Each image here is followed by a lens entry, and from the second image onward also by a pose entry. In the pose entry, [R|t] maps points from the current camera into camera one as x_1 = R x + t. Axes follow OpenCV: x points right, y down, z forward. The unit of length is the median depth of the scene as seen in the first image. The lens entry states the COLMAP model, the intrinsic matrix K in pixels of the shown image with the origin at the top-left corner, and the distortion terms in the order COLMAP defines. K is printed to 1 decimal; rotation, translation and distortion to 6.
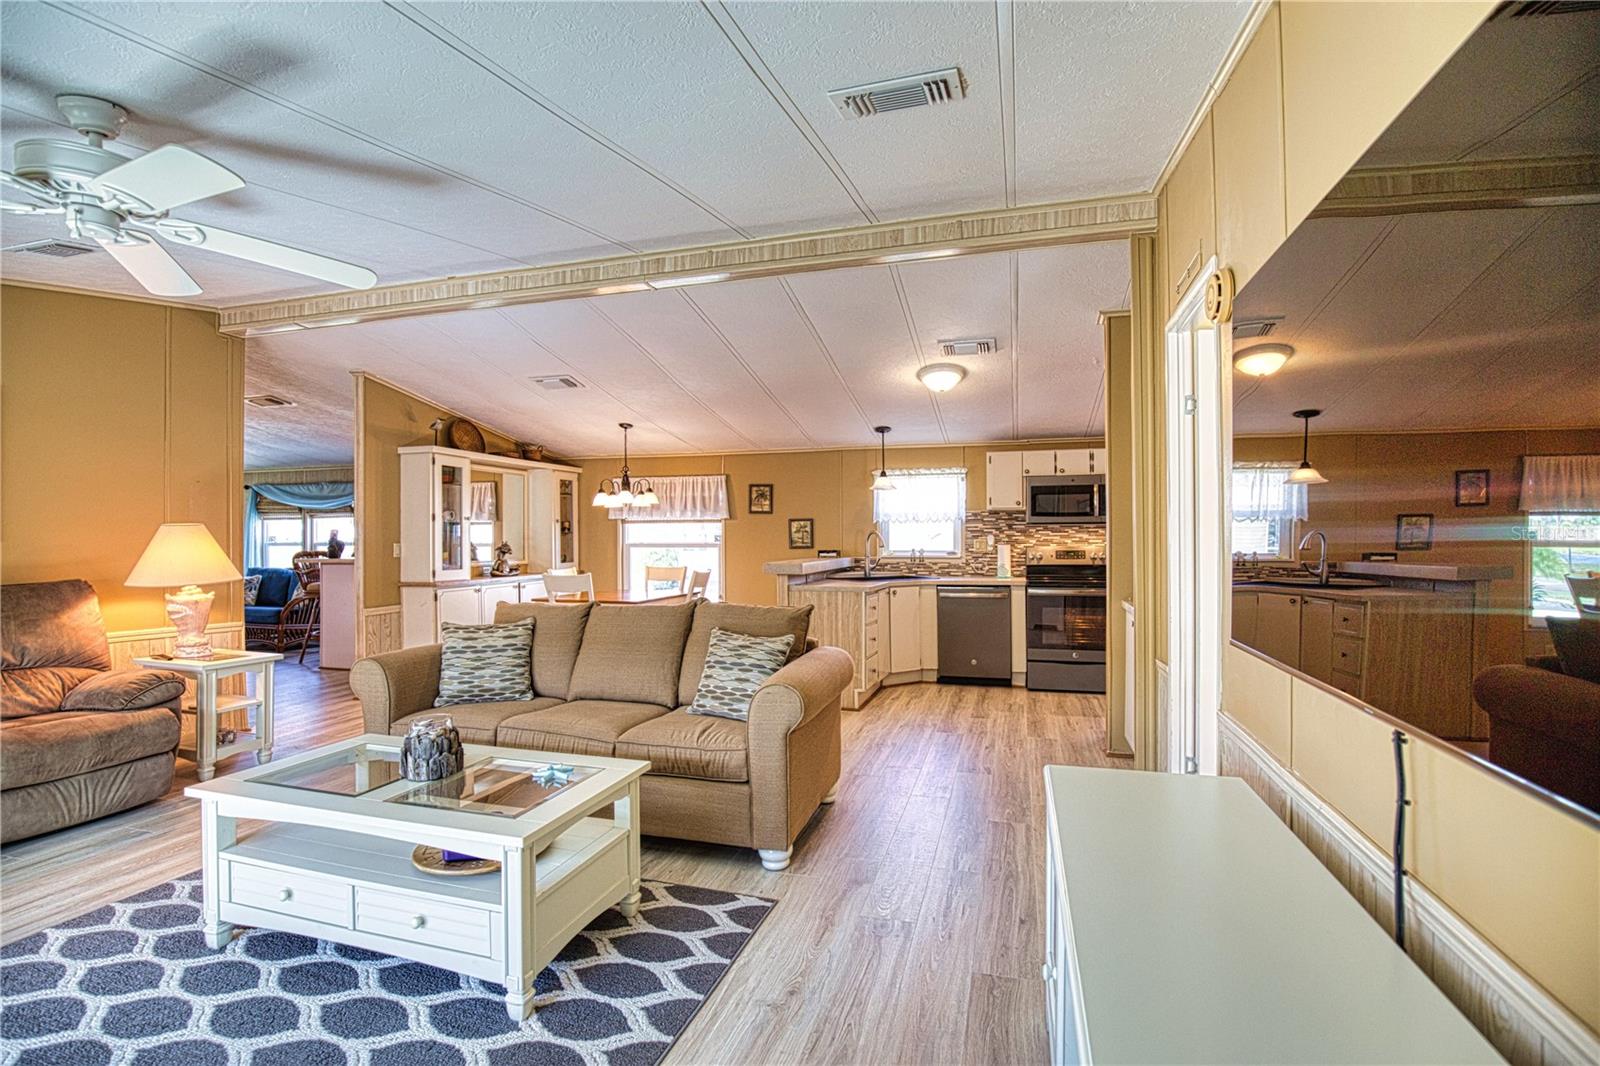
lens RADIAL K [[730.8, 0, 811.7], [0, 730.8, 541.5], [0, 0, 1]] dist [-0.035686, 0.006967]
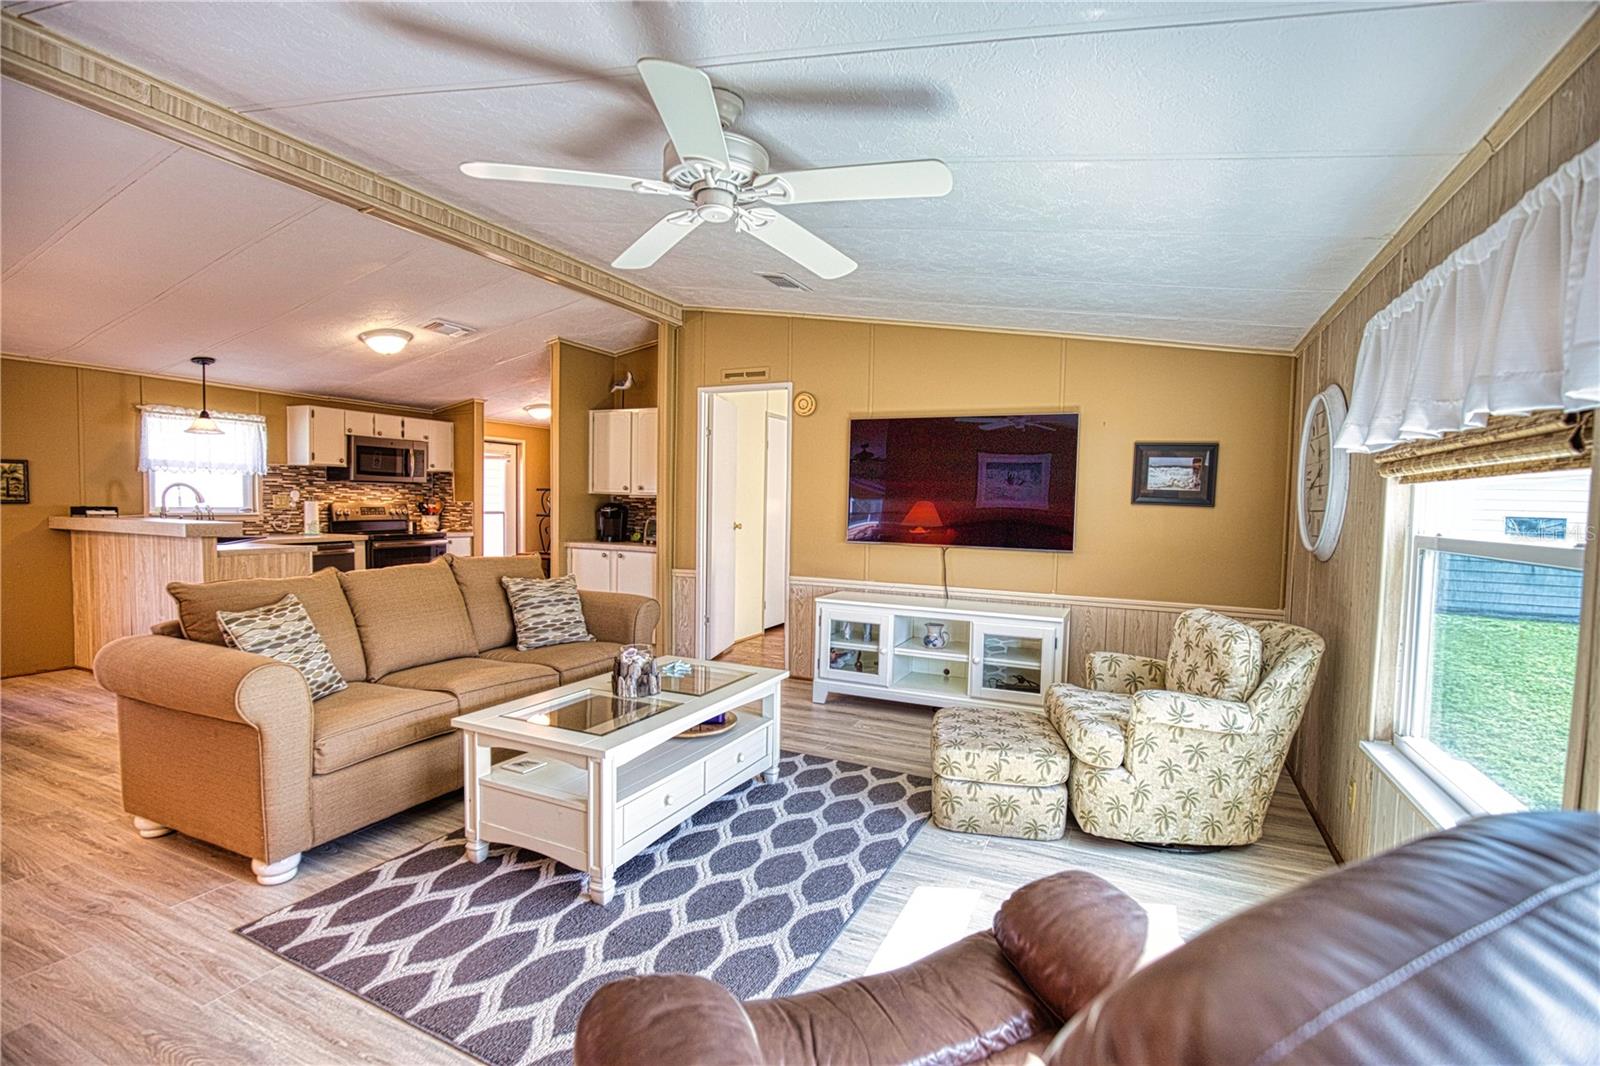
lens RADIAL K [[730.8, 0, 808.8], [0, 730.8, 540.9], [0, 0, 1]] dist [-0.035686, 0.006967]
pose [[0.153824, -0.044216, 0.987108, -0.583445], [-0.015508, 0.998767, 0.047155, 0.001831], [-0.987976, -0.022561, 0.152949, 0.185986]]
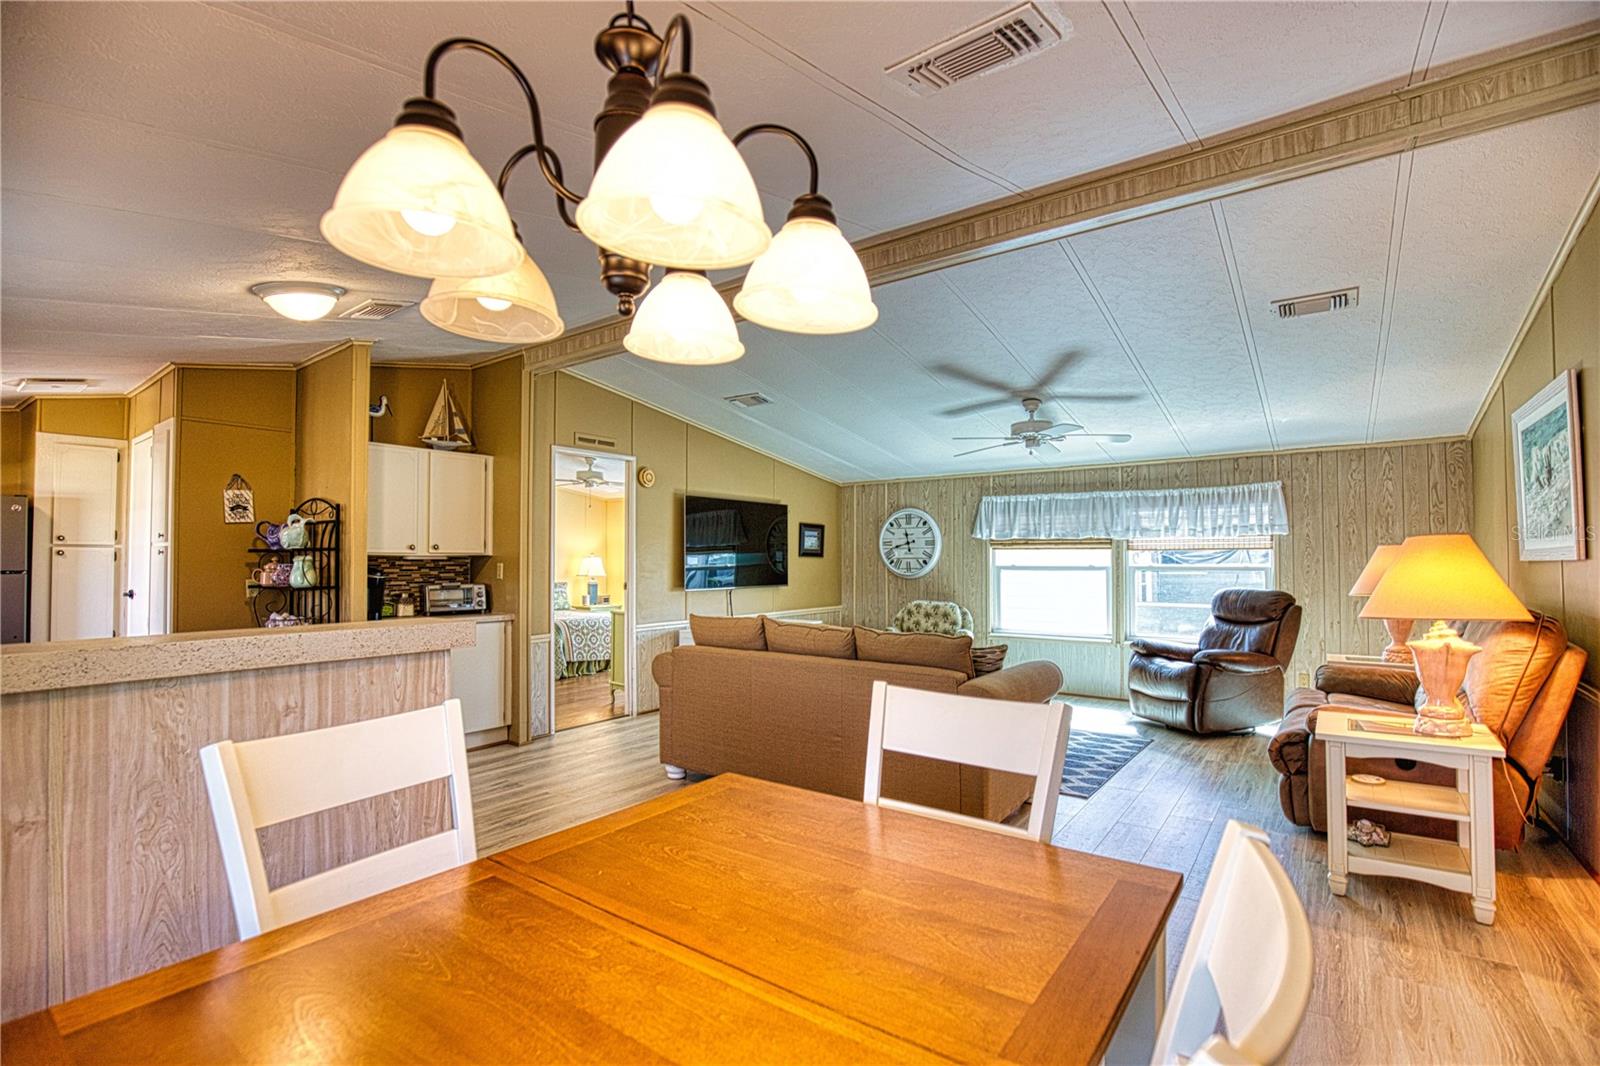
lens RADIAL K [[730.8, 0, 807.0], [0, 730.8, 542.8], [0, 0, 1]] dist [-0.035686, 0.006967]
pose [[-0.937931, 0.013992, 0.346540, -0.322252], [0.008148, 0.999799, -0.018317, -0.005955], [-0.346727, -0.014357, -0.937856, 1.086892]]
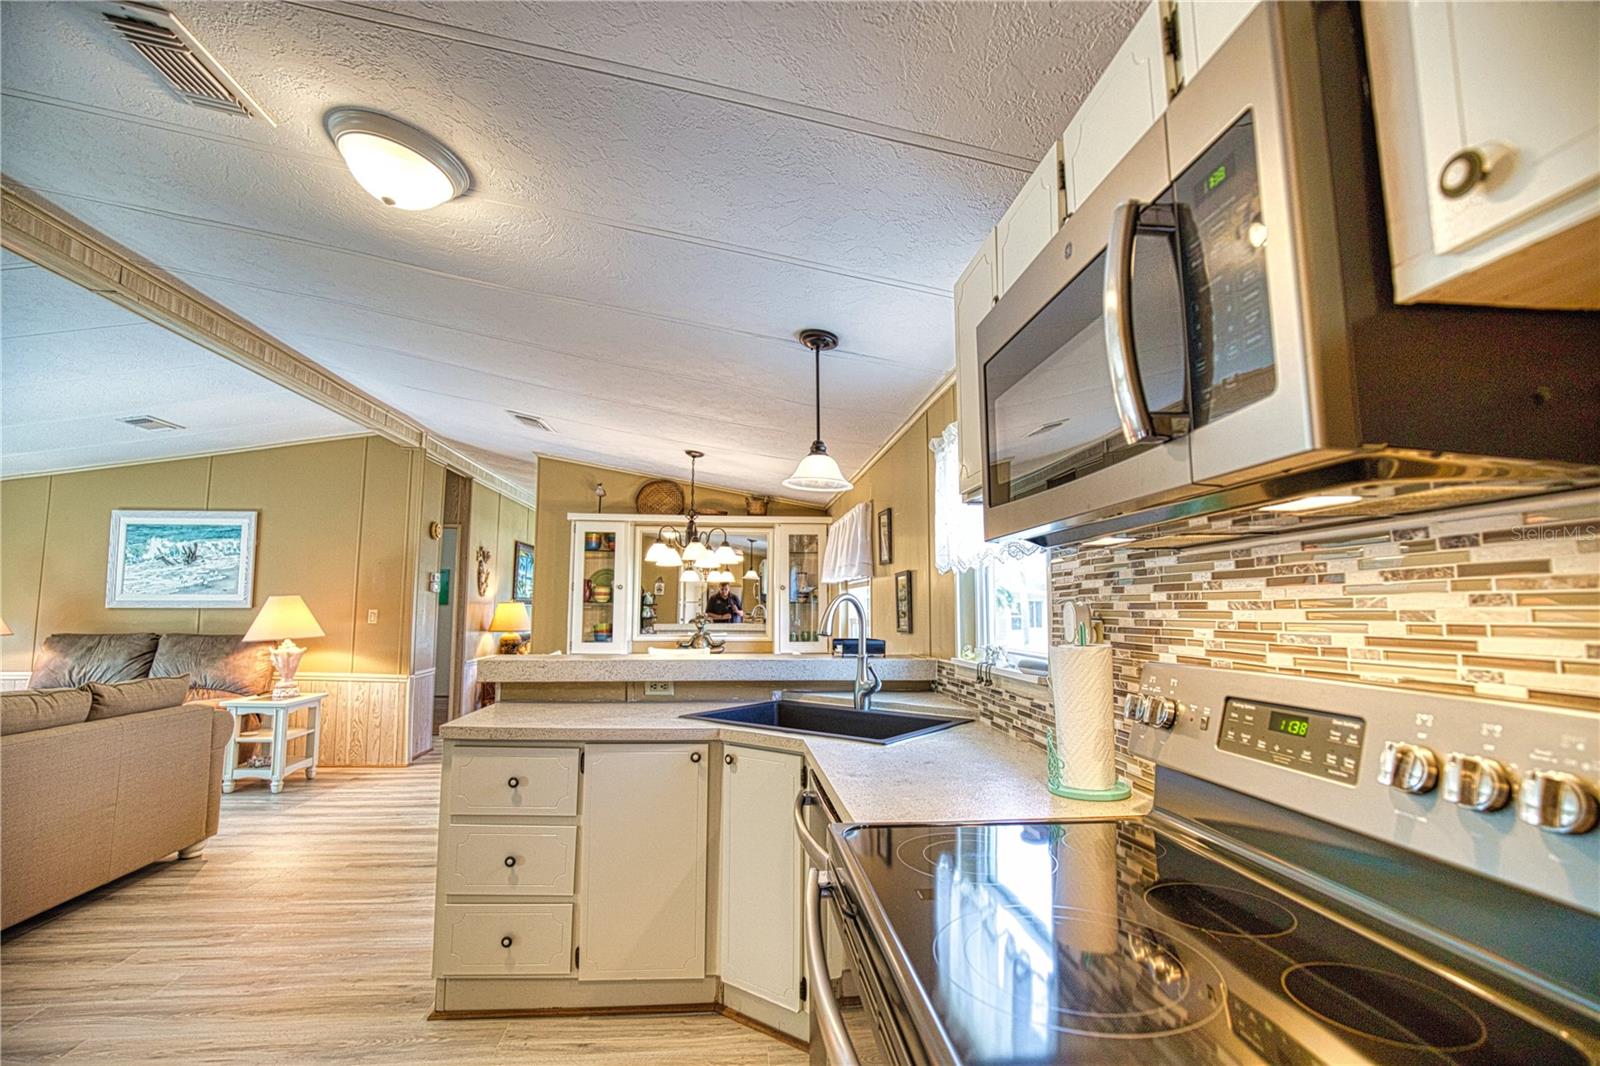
lens RADIAL K [[730.8, 0, 806.2], [0, 730.8, 538.0], [0, 0, 1]] dist [-0.035686, 0.006967]
pose [[0.374814, -0.085882, -0.923114, 0.438702], [-0.008699, 0.995331, -0.096132, -0.006337], [0.927059, 0.044062, 0.372317, 0.820153]]
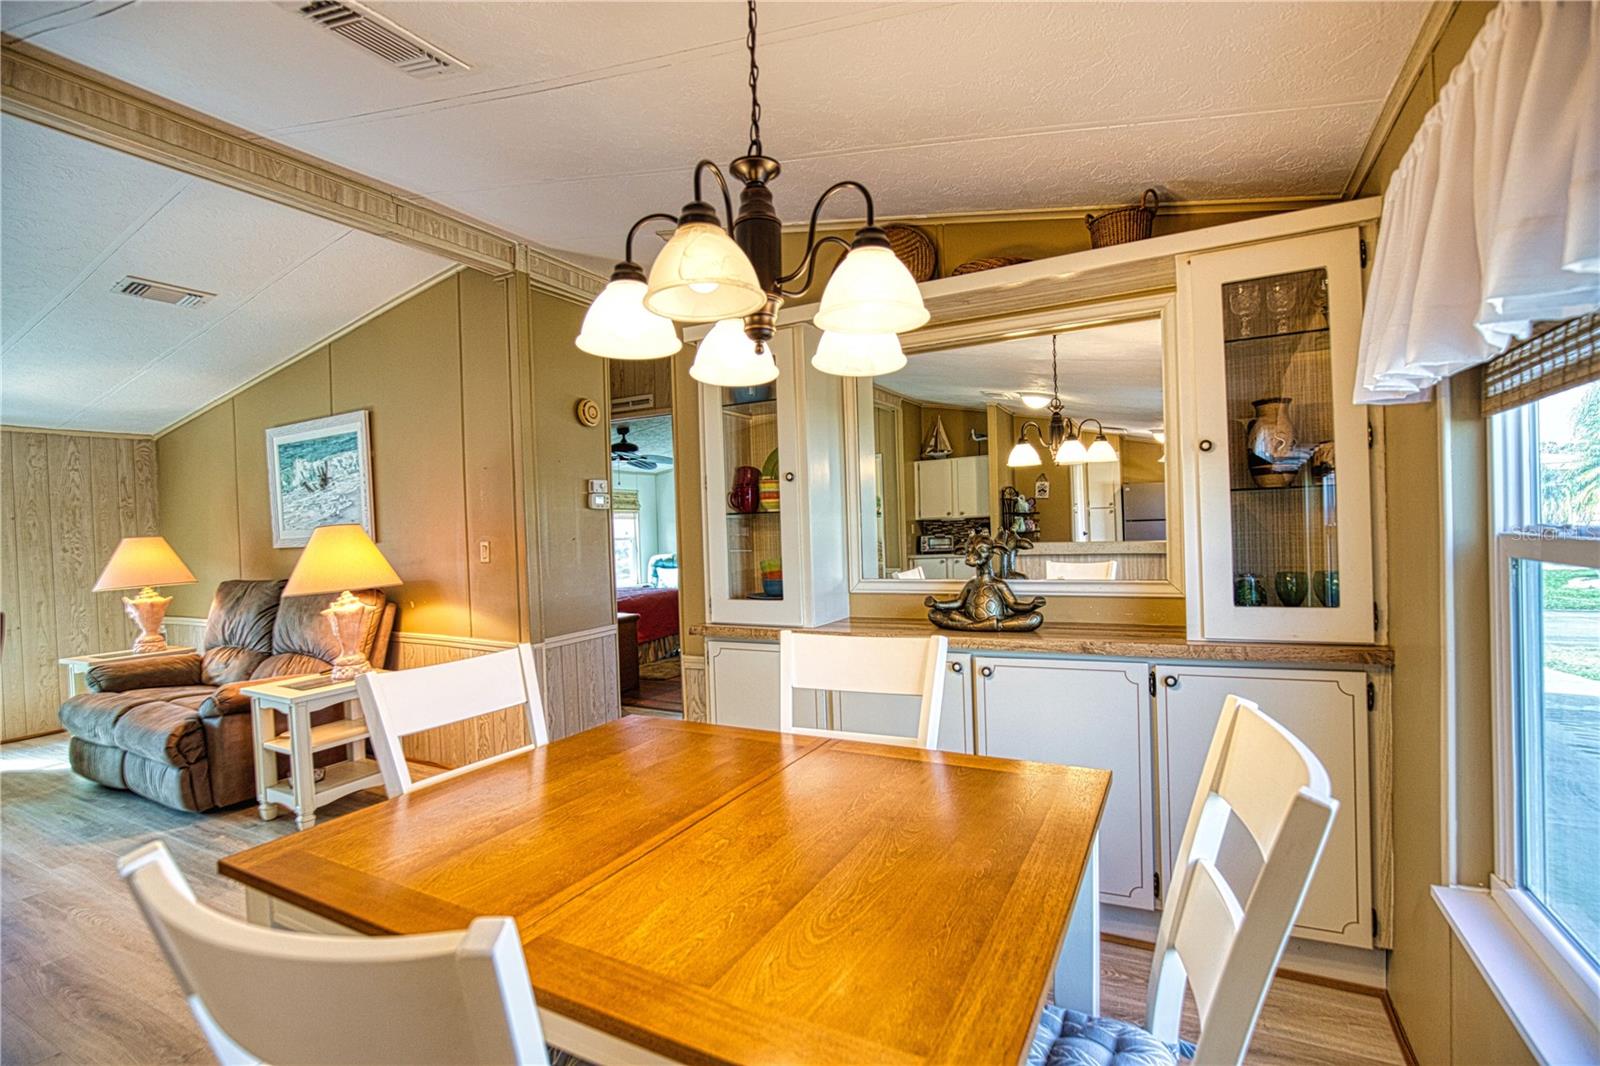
lens RADIAL K [[730.8, 0, 809.5], [0, 730.8, 541.0], [0, 0, 1]] dist [-0.035686, 0.006967]
pose [[-0.205190, 0.028177, -0.978316, -0.073690], [0.029968, 0.999298, 0.022496, -0.004715], [0.978263, -0.024702, -0.205891, 1.027758]]
